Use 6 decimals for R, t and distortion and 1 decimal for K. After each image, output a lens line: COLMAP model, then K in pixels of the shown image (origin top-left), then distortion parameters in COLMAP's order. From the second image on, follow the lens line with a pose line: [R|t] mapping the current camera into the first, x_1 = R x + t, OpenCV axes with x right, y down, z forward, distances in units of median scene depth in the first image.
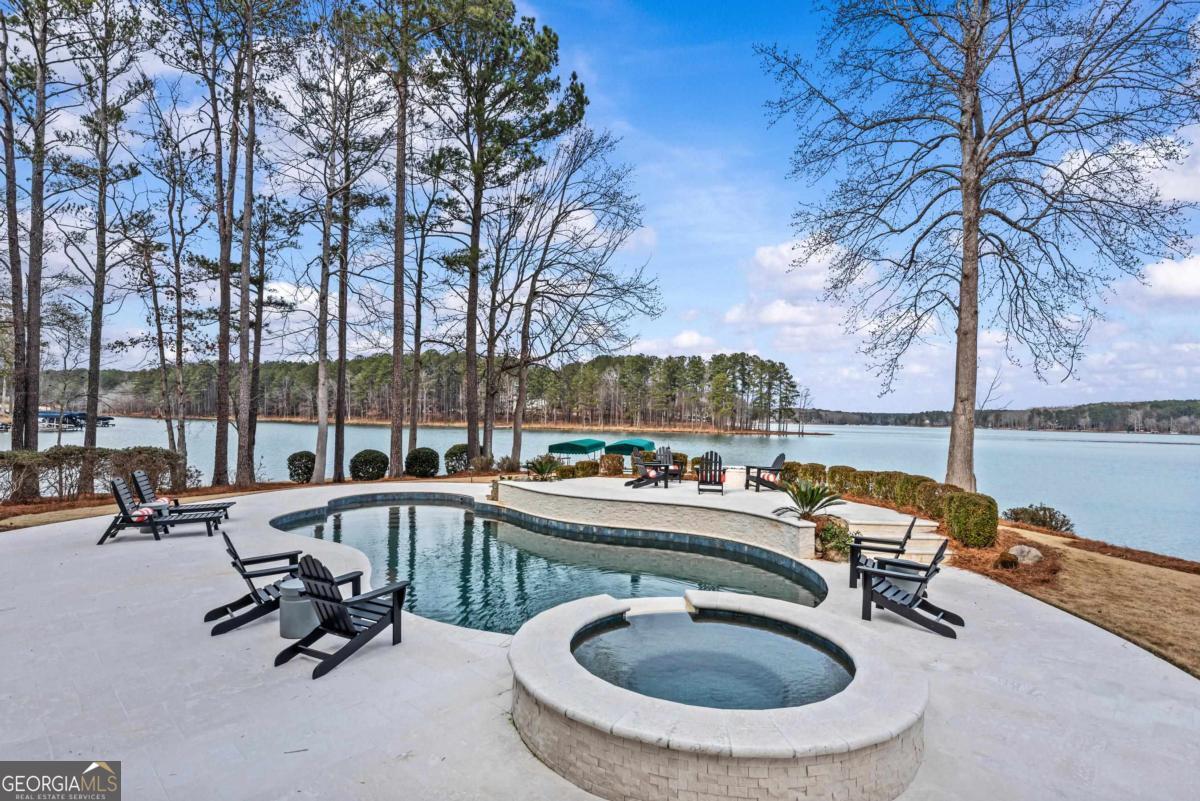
lens RADIAL K [[624.7, 0, 586.6], [0, 624.7, 395.5], [0, 0, 1]] dist [0.003833, -0.005693]
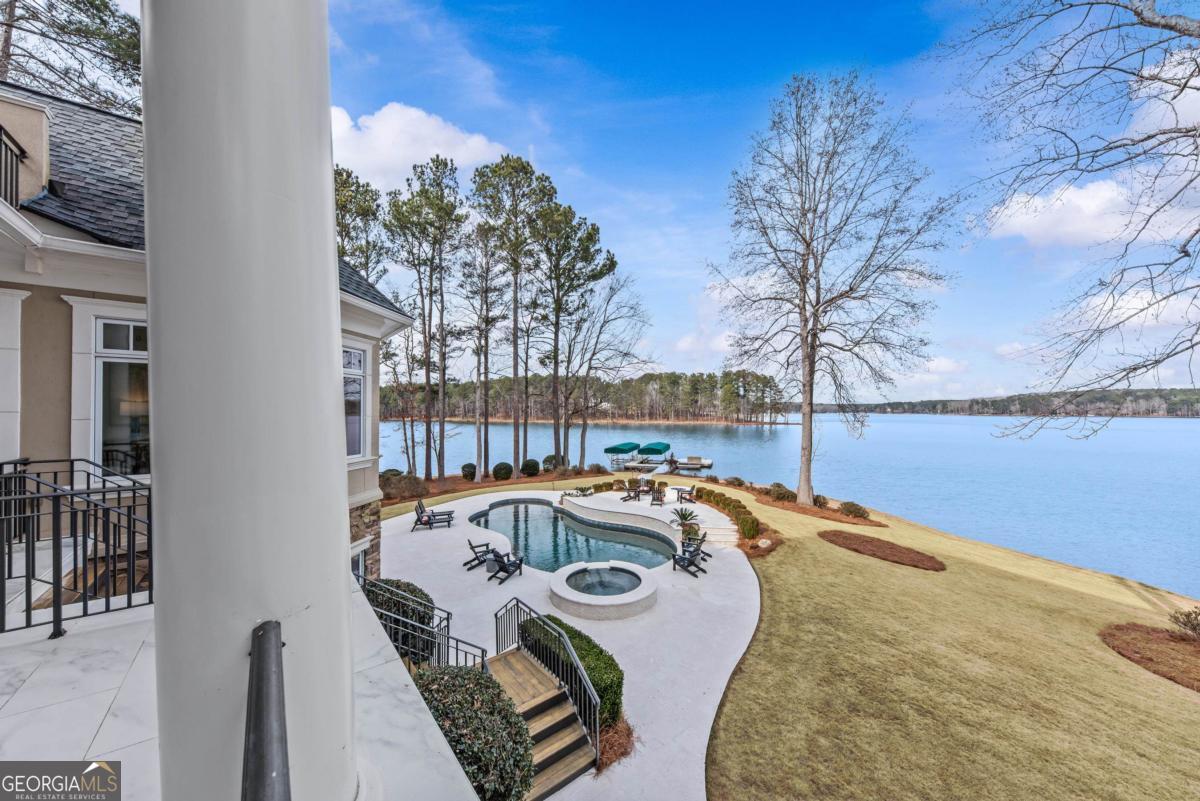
lens RADIAL K [[423.0, 0, 588.2], [0, 423.0, 399.3], [0, 0, 1]] dist [-0.003265, -0.000266]
pose [[0.992182, -0.021019, -0.123017, 0.055526], [0.022023, 0.999734, 0.006804, -0.086792], [0.122842, -0.009460, 0.992381, -0.187694]]
